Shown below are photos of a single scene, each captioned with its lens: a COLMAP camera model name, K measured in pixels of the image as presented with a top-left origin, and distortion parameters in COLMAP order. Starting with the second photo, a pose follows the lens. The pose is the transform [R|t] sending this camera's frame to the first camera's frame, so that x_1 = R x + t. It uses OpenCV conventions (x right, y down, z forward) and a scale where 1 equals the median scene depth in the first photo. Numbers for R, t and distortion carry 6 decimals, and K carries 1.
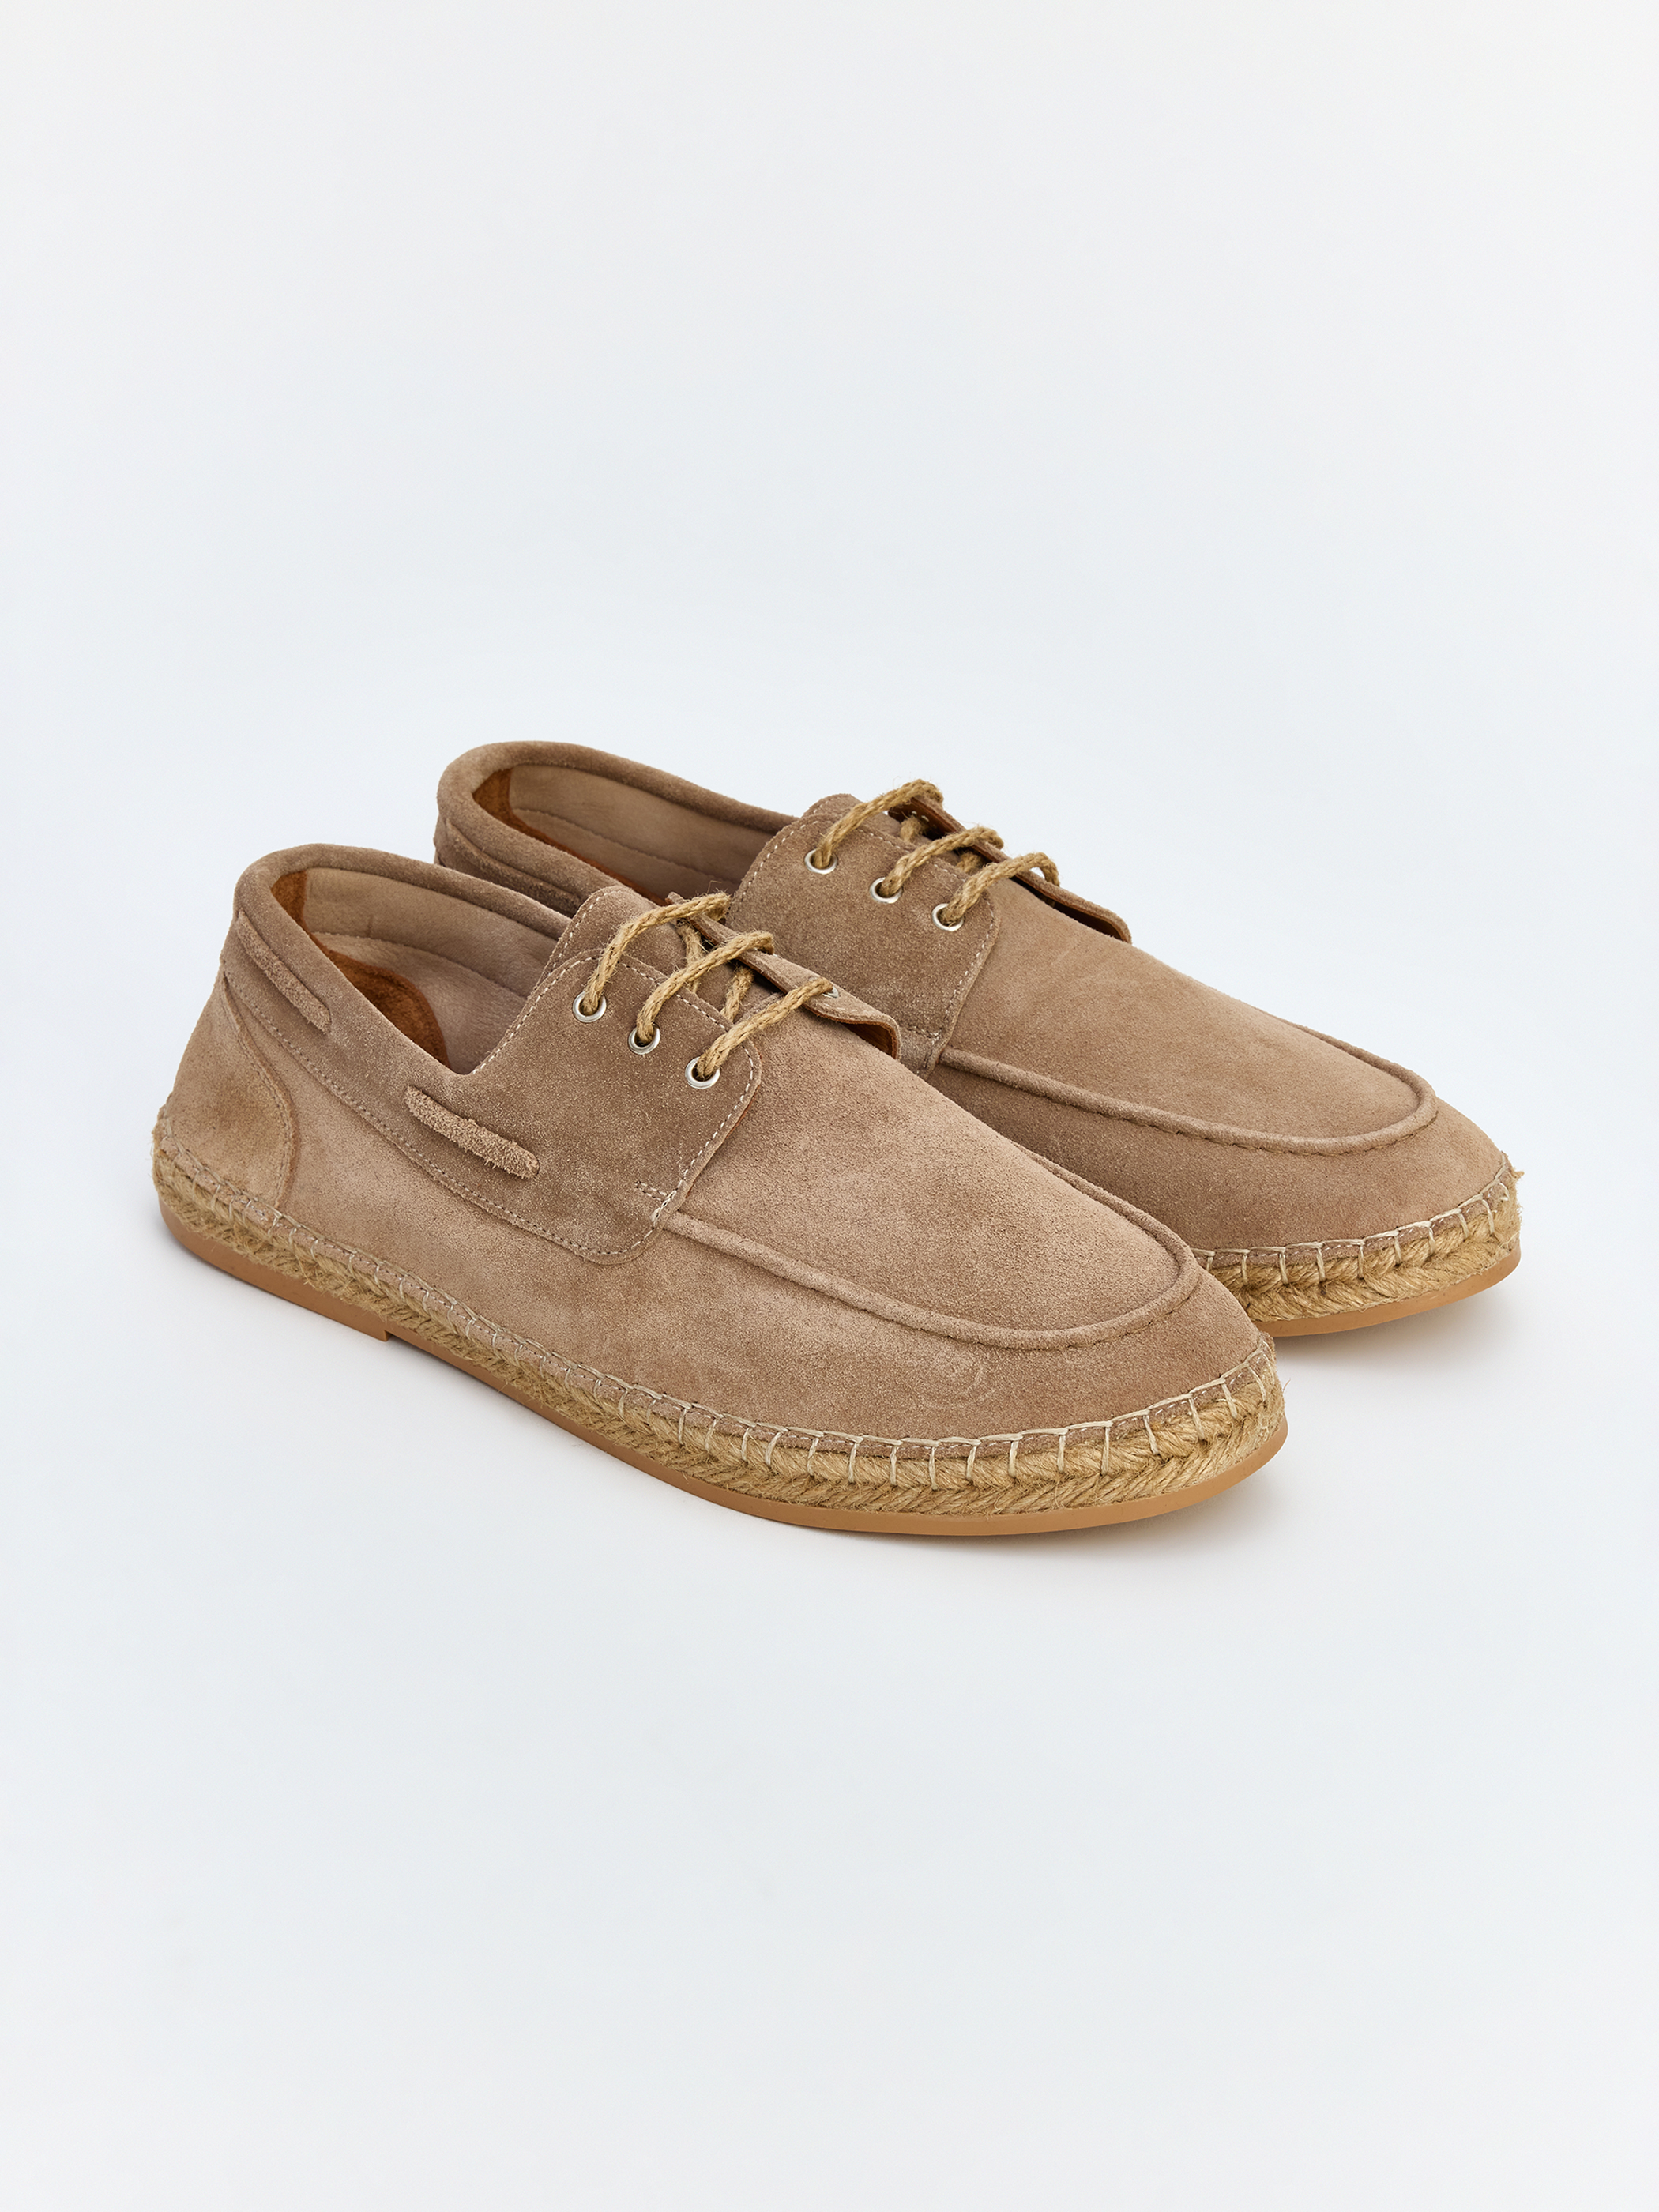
lens RADIAL K [[4356.0, 0, 829.5], [0, 4356.0, 1106.0], [0, 0, 1]] dist [0.016159, 0.050610]
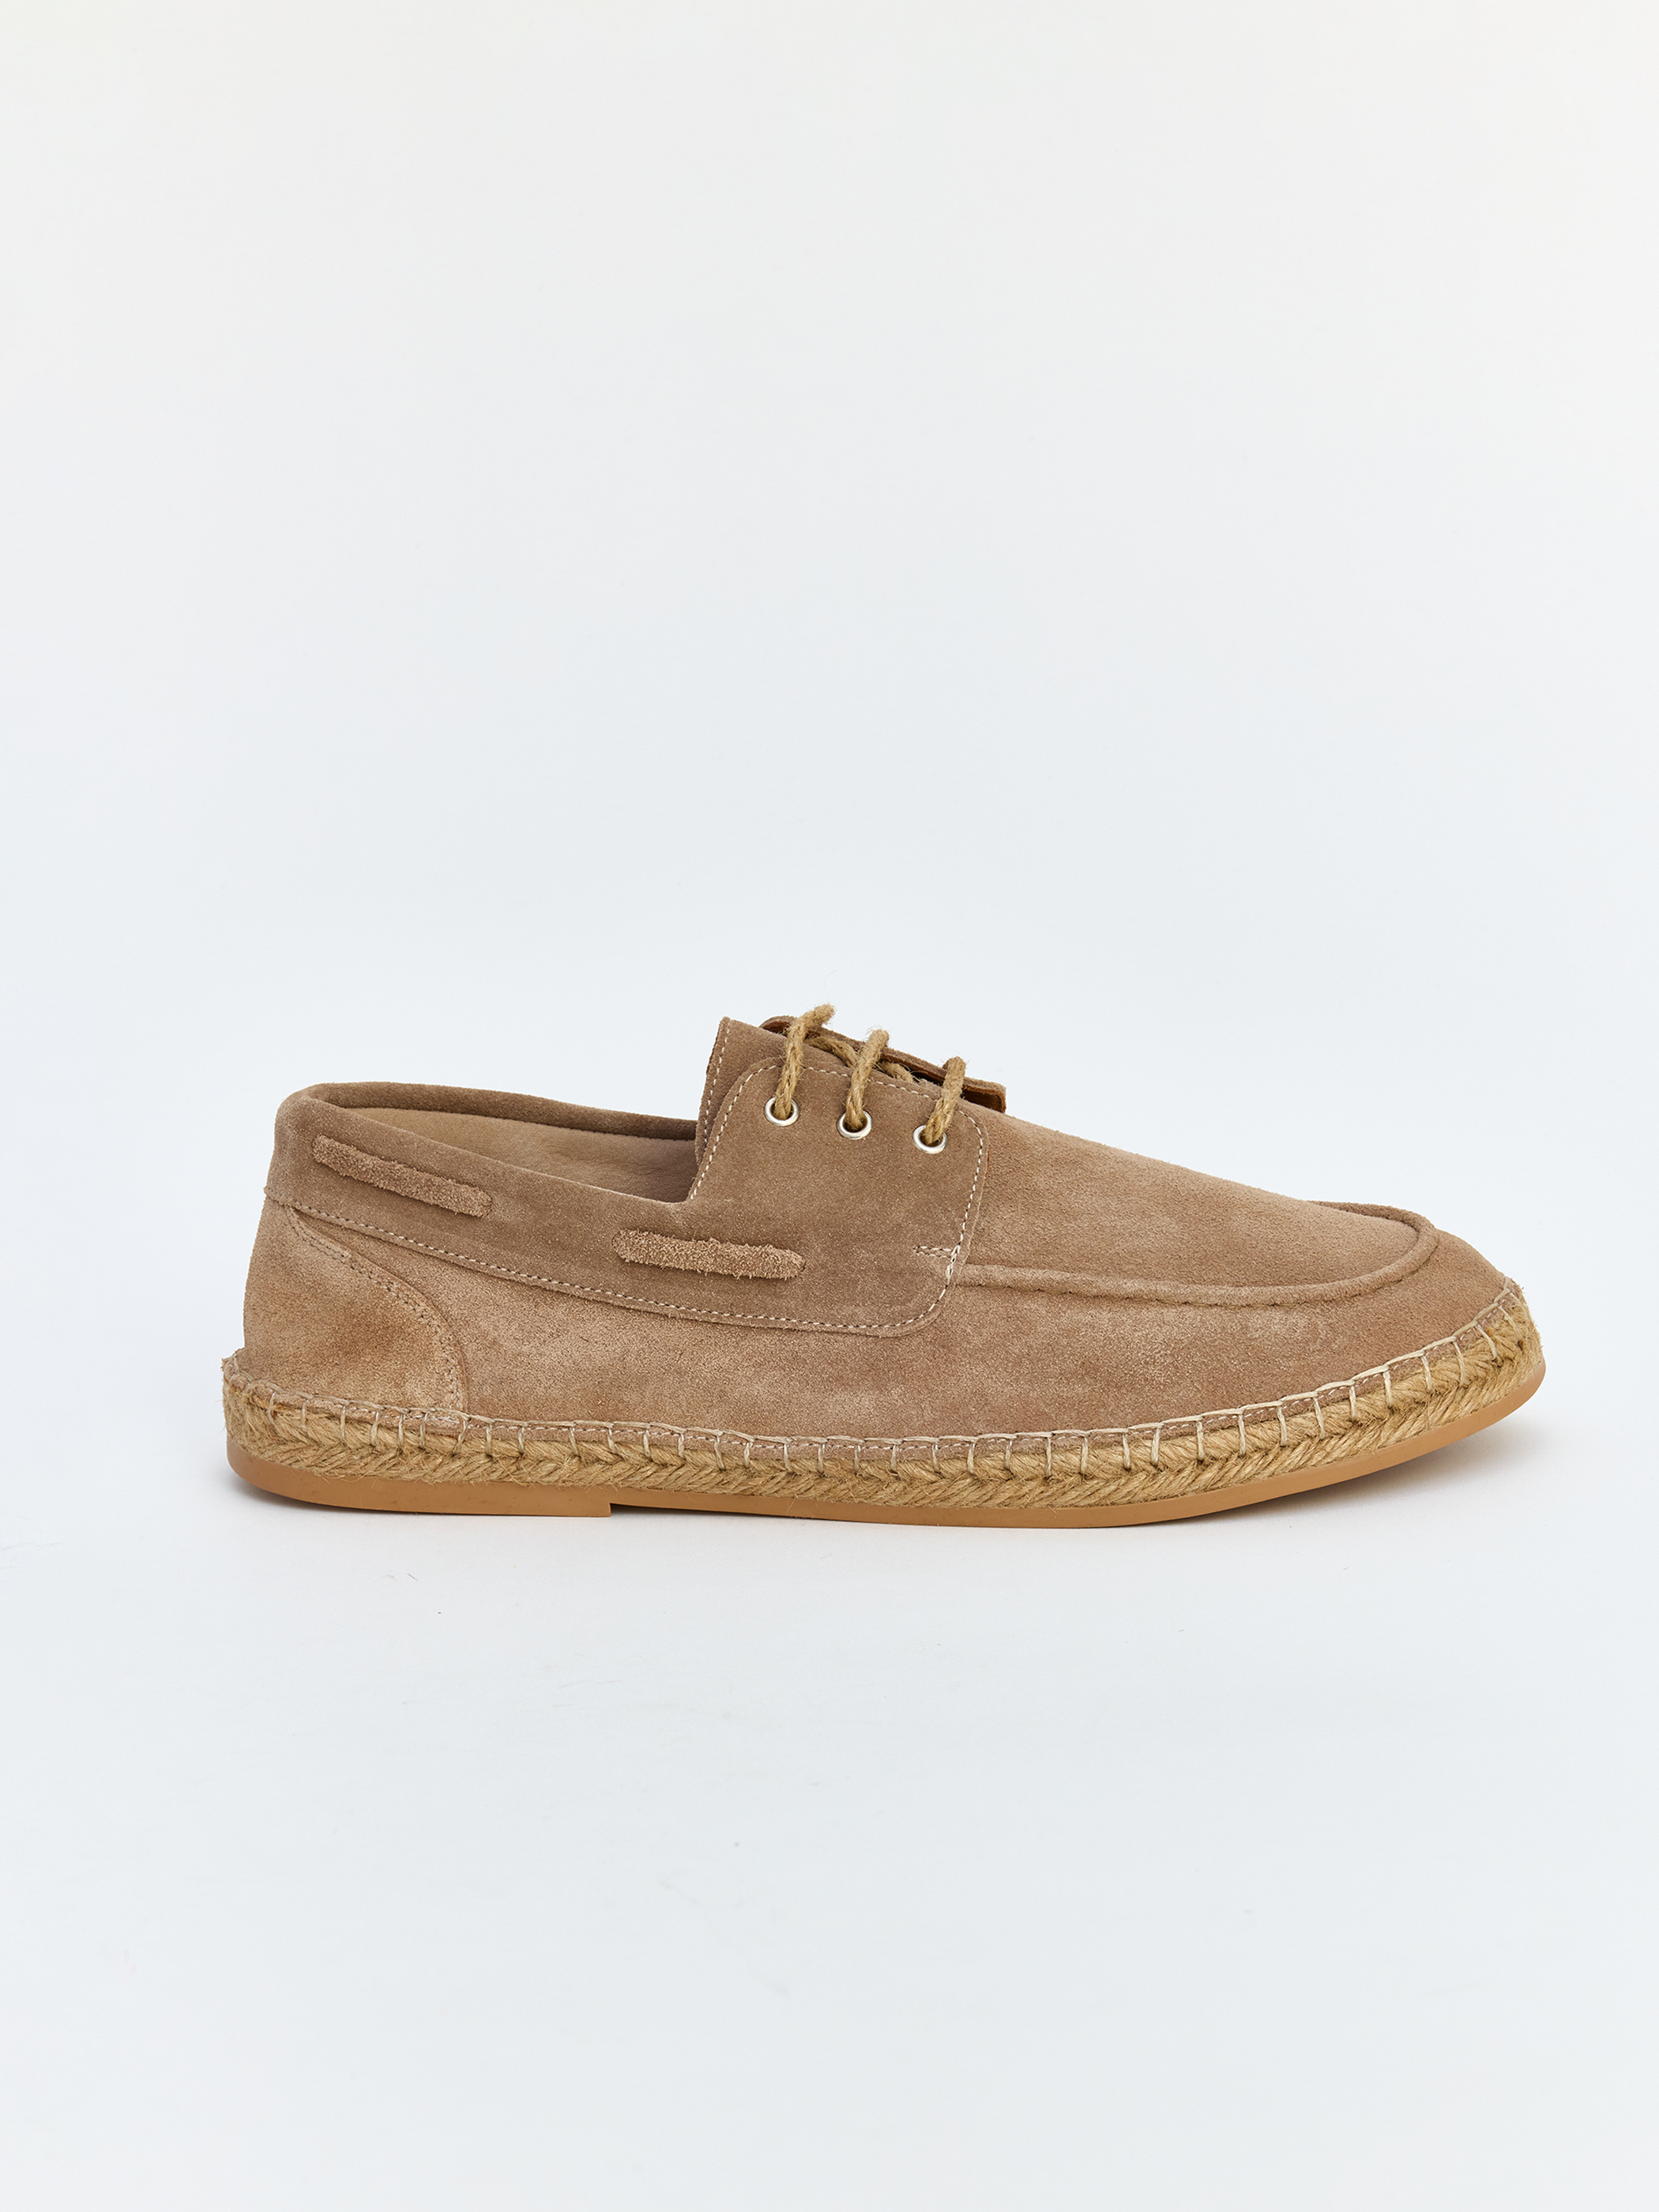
lens RADIAL K [[4356.0, 0, 829.5], [0, 4356.0, 1106.0], [0, 0, 1]] dist [0.016159, 0.050610]
pose [[0.859167, -0.150696, 0.489002, -0.557904], [0.257279, 0.953290, -0.158260, 0.142925], [-0.442311, 0.261781, 0.857806, 0.136460]]
